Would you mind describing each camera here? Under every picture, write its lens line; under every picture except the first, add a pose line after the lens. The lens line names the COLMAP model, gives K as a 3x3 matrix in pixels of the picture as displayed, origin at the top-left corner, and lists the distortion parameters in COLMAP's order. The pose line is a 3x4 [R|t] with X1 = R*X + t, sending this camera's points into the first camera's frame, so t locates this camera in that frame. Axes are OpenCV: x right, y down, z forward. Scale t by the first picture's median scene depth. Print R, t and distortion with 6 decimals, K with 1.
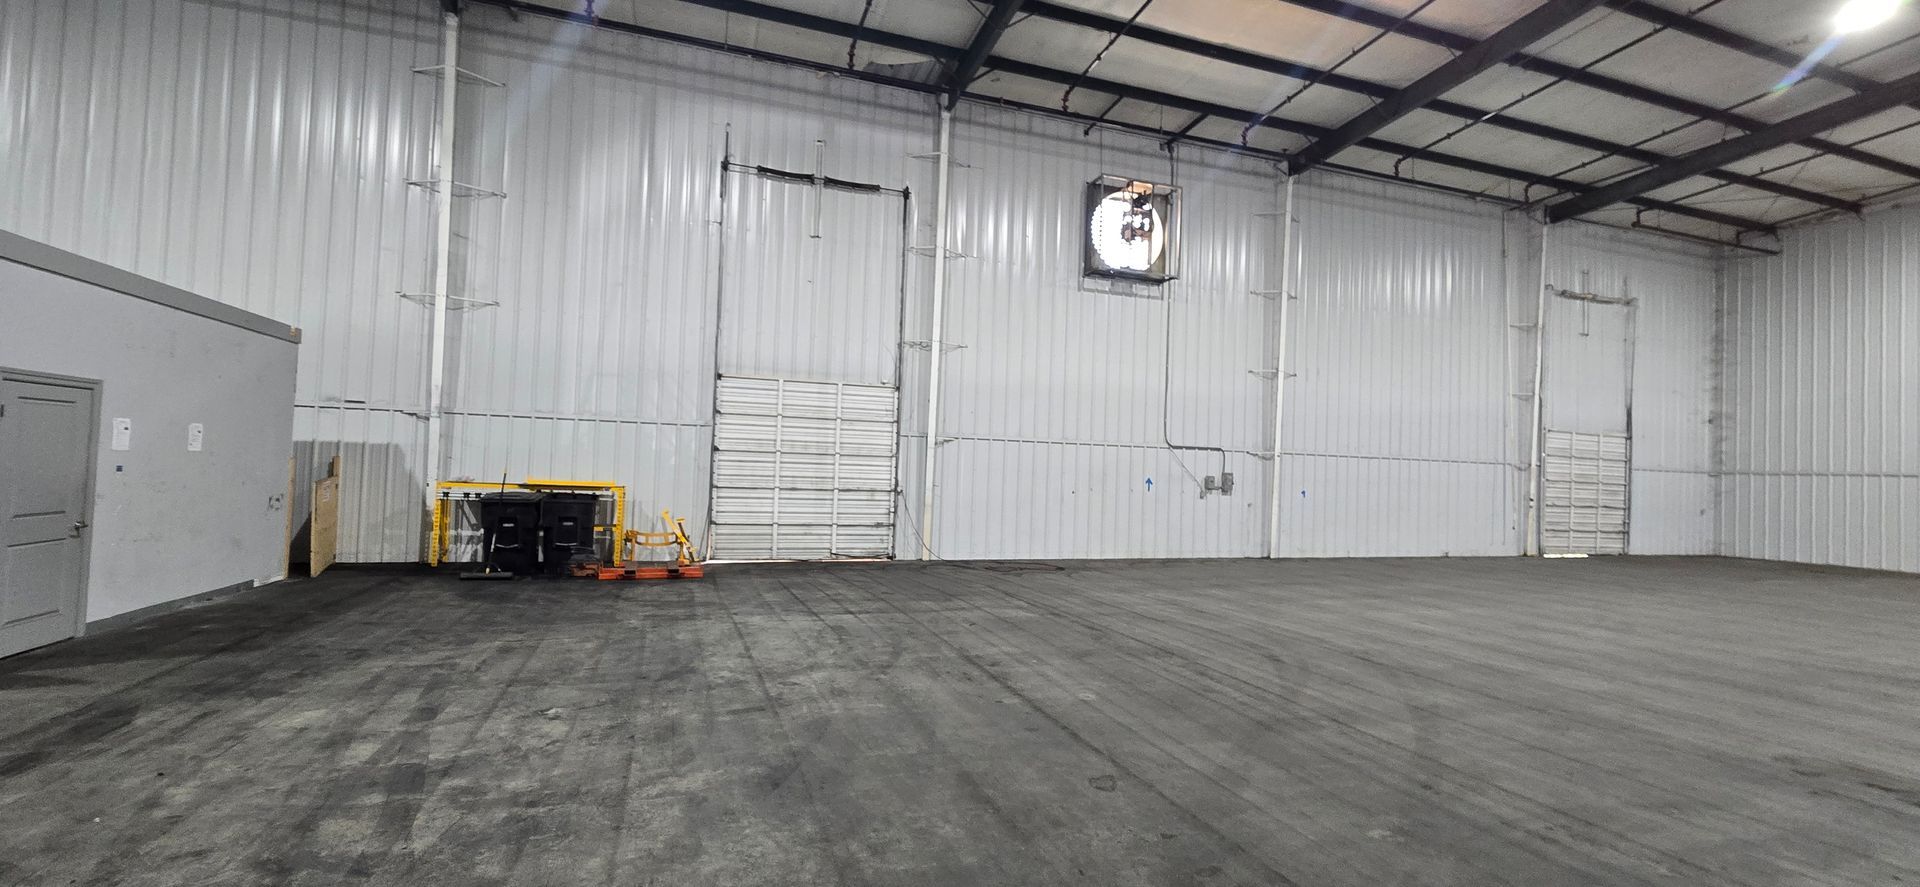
lens RADIAL K [[786.4, 0, 957.2], [0, 786.4, 445.1], [0, 0, 1]] dist [0.001122, -0.000495]
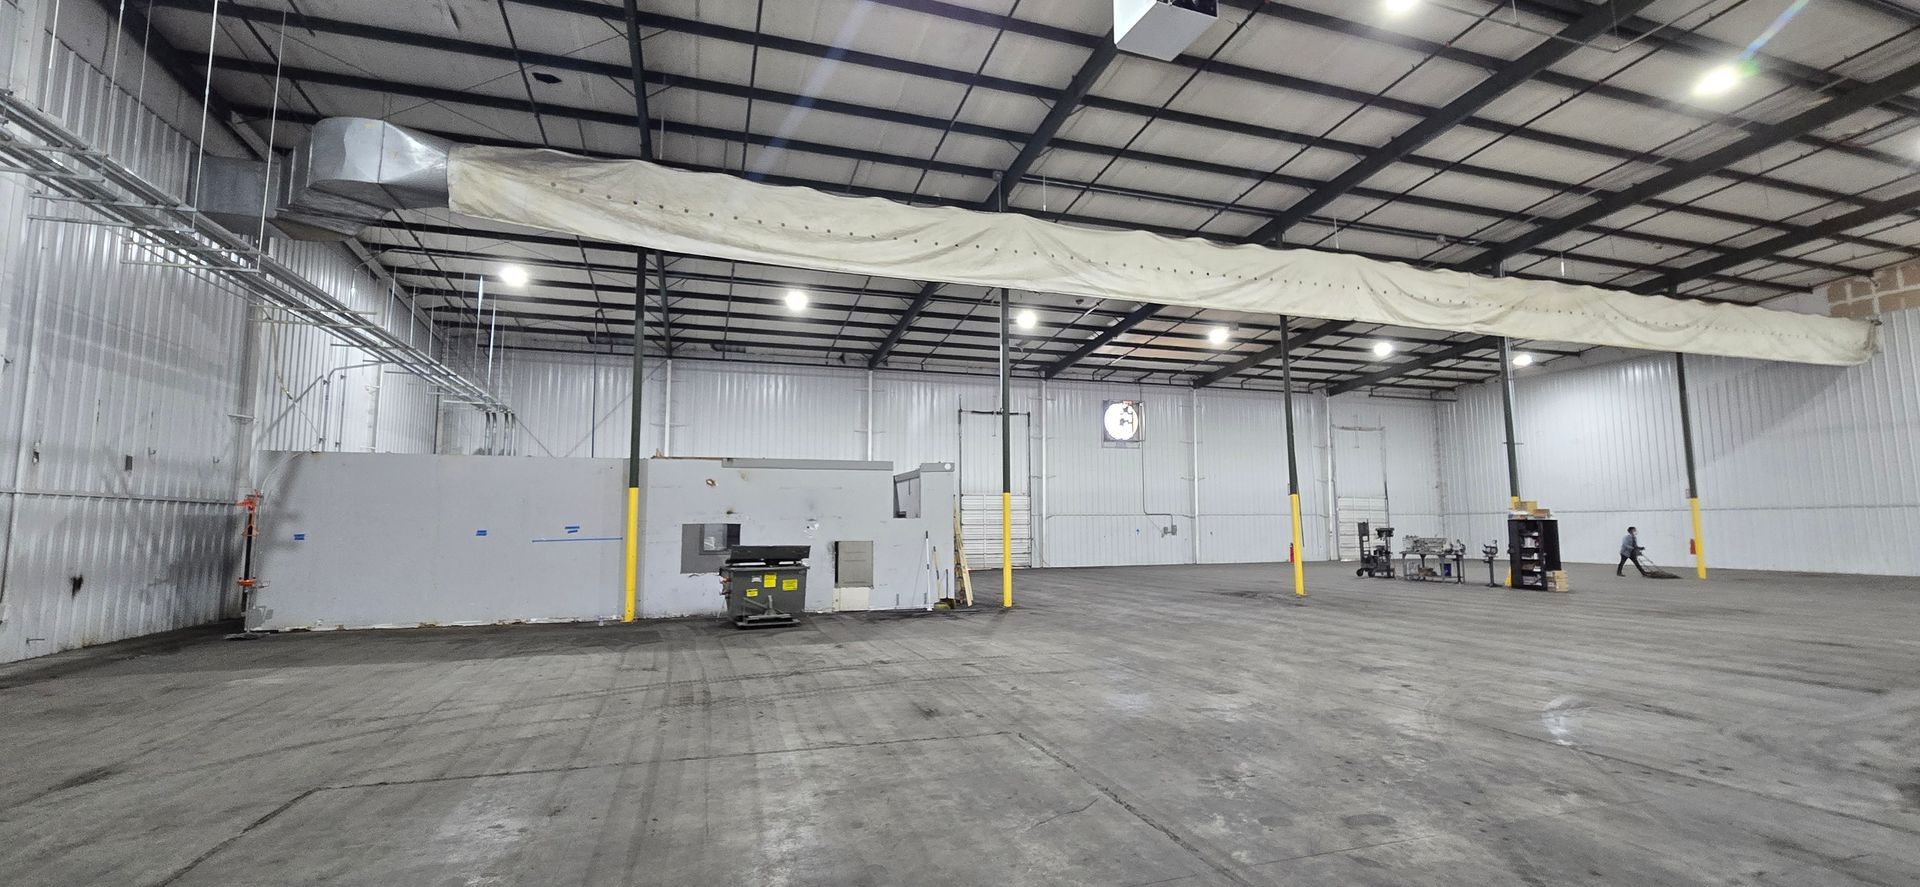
lens RADIAL K [[786.4, 0, 957.2], [0, 786.4, 445.1], [0, 0, 1]] dist [0.001122, -0.000495]
pose [[0.999074, -0.041208, -0.012397, -0.252548], [0.040126, 0.996180, -0.077554, -0.046450], [0.015546, 0.076985, 0.996911, -1.371869]]
